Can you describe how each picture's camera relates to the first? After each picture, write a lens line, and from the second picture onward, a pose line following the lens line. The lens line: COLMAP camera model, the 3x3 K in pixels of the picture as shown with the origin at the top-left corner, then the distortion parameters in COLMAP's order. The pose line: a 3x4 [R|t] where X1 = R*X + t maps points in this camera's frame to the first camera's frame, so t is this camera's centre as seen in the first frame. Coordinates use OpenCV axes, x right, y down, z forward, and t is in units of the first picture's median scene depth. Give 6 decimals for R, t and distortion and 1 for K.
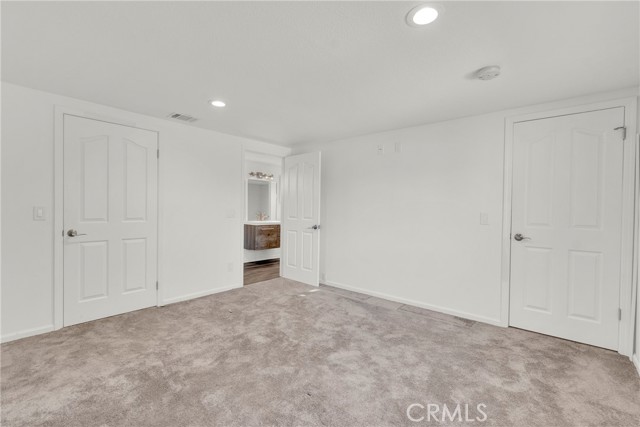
lens RADIAL K [[274.5, 0, 319.3], [0, 274.5, 213.3], [0, 0, 1]] dist [0.000921, 0.000277]
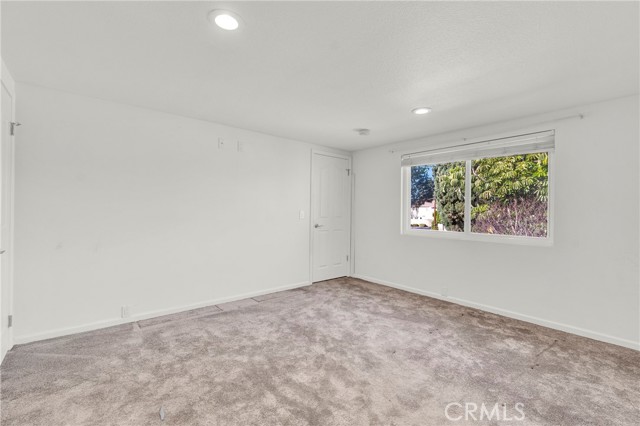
lens RADIAL K [[274.5, 0, 313.4], [0, 274.5, 210.0], [0, 0, 1]] dist [0.000921, 0.000277]
pose [[0.174231, -0.003701, 0.984698, -0.688652], [0.002803, 0.999991, 0.003262, -0.009061], [-0.984701, 0.002191, 0.174240, 0.581491]]
